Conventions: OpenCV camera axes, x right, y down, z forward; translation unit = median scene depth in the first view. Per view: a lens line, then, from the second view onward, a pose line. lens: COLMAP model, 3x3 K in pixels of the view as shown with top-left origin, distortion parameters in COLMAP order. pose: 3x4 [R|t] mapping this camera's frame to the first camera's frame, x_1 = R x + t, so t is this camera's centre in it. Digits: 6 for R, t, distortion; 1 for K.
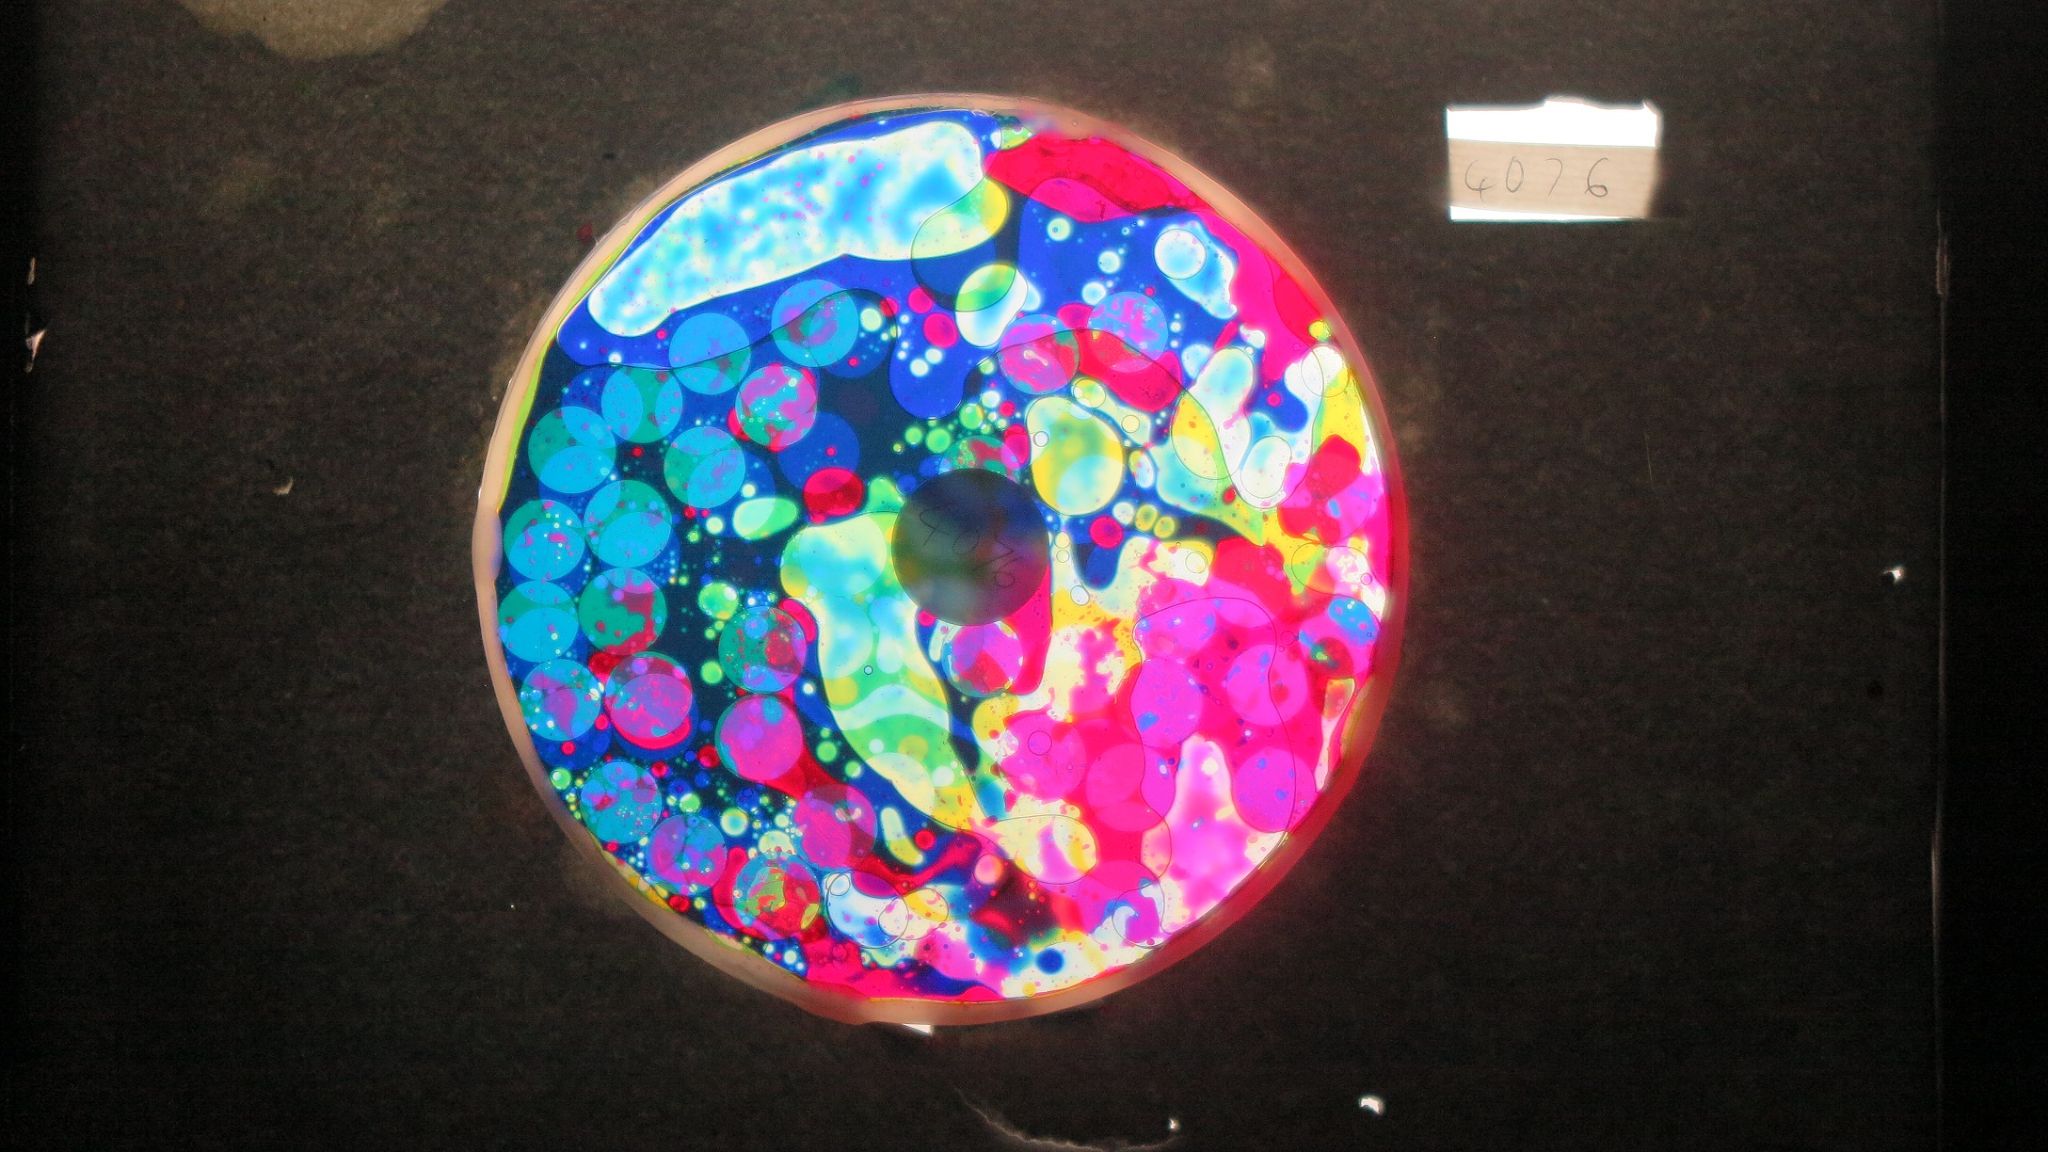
lens RADIAL K [[7748.0, 0, 1024.0], [0, 7748.0, 576.0], [0, 0, 1]] dist [0.003253, -1.286503]
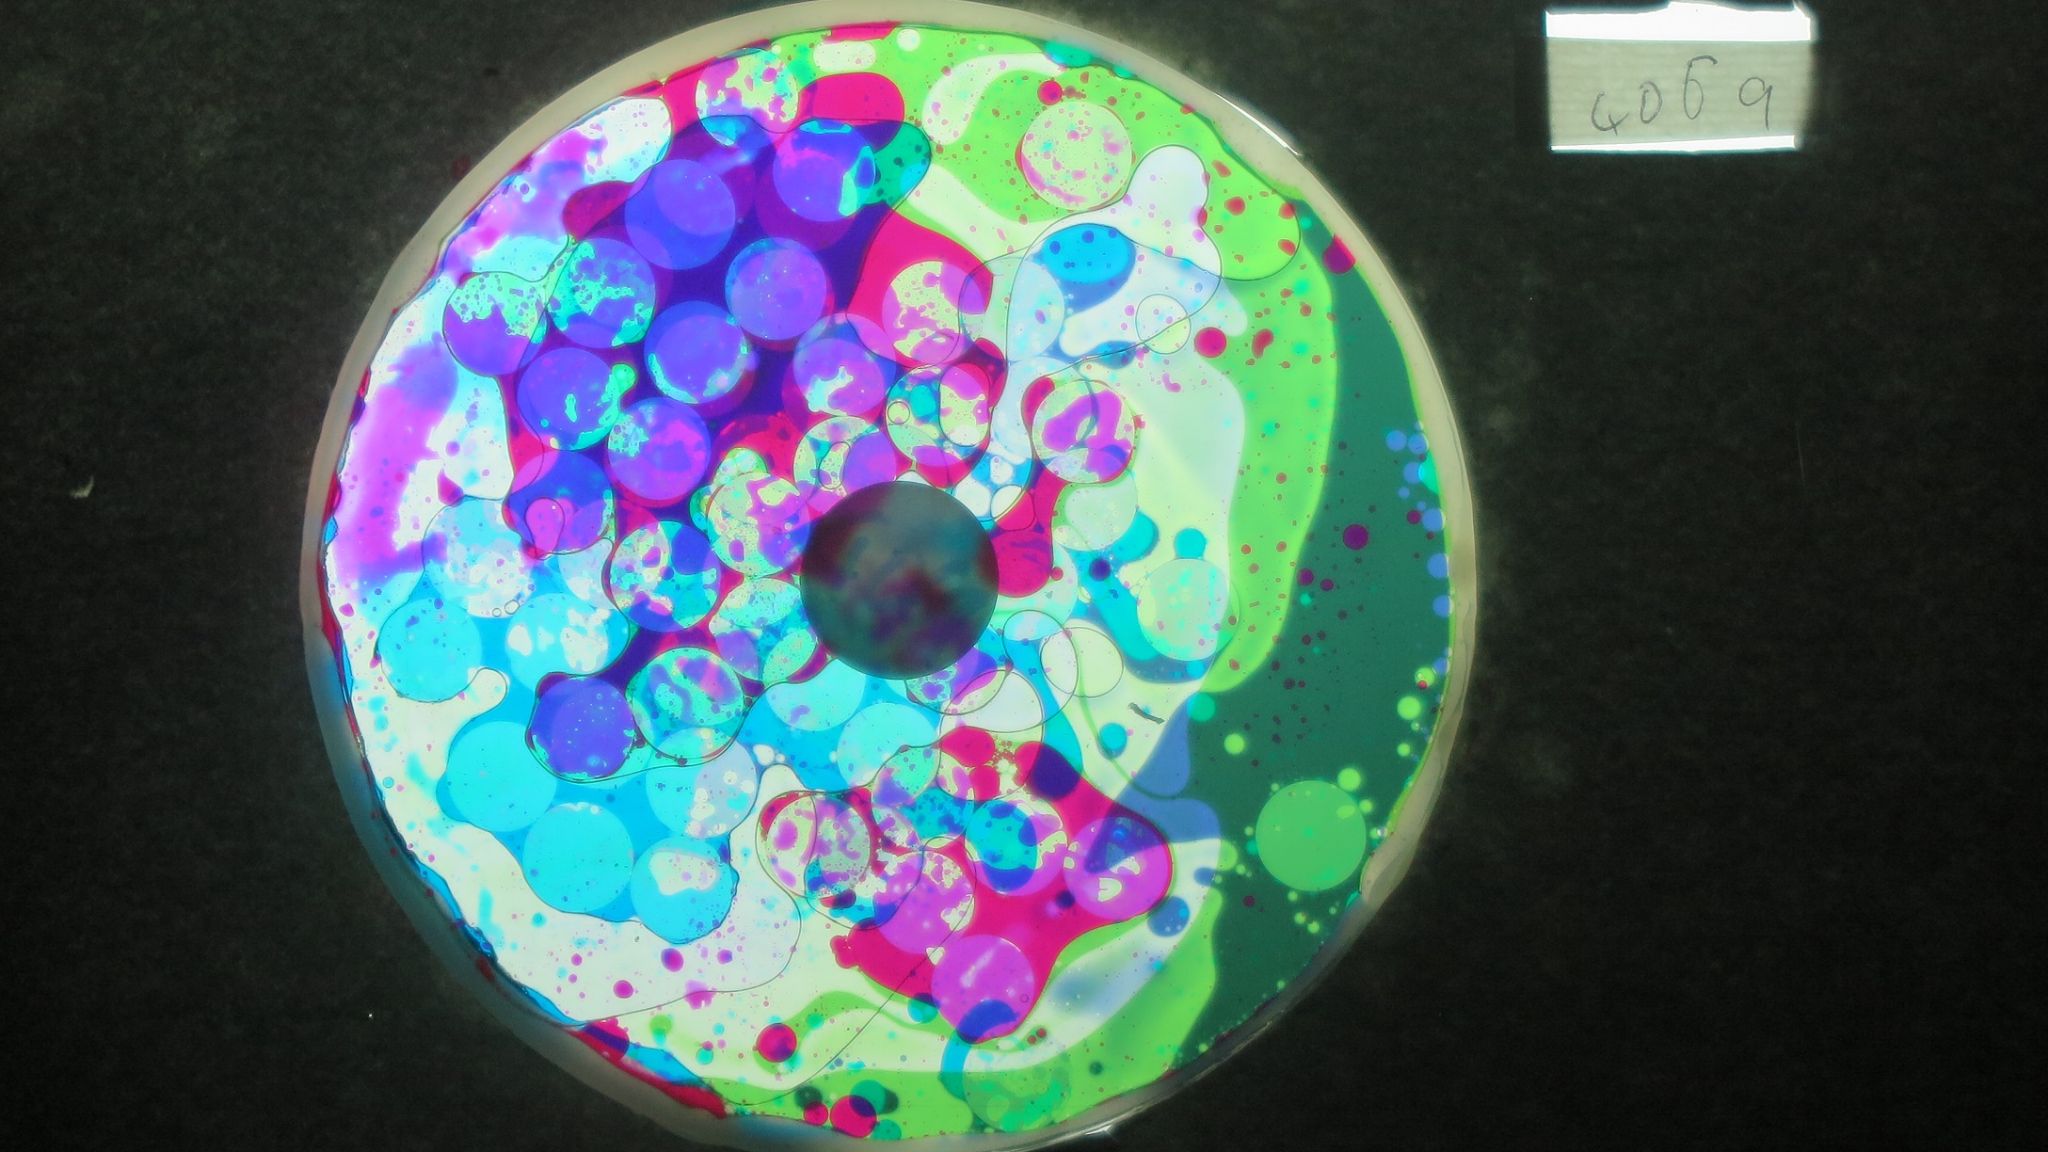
lens RADIAL K [[7748.0, 0, 1024.0], [0, 7748.0, 576.0], [0, 0, 1]] dist [0.003253, -1.286503]
pose [[1.000000, -0.000705, 0.000655, 0.000520], [0.000704, 0.999997, 0.002273, -0.004225], [-0.000657, -0.002272, 0.999997, 0.205404]]
